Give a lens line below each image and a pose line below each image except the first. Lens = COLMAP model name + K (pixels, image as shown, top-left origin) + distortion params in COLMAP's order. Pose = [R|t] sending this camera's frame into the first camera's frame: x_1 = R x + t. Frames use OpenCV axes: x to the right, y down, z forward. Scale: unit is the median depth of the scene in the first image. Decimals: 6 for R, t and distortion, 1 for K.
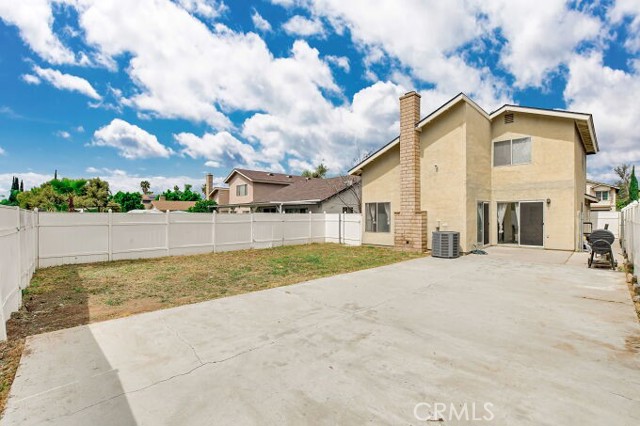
lens RADIAL K [[284.2, 0, 317.7], [0, 284.2, 216.0], [0, 0, 1]] dist [-0.019388, 0.000537]
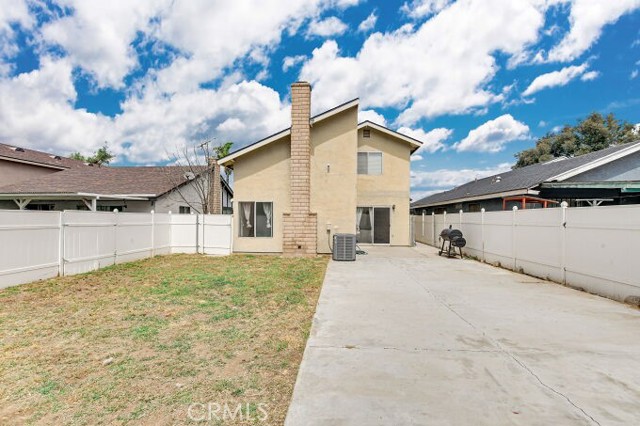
lens RADIAL K [[284.2, 0, 317.7], [0, 284.2, 216.0], [0, 0, 1]] dist [-0.019388, 0.000537]
pose [[0.730450, 0.014413, 0.682814, -0.237476], [-0.006231, 0.999876, -0.014440, 0.006303], [-0.682938, 0.006293, 0.730449, 0.274934]]
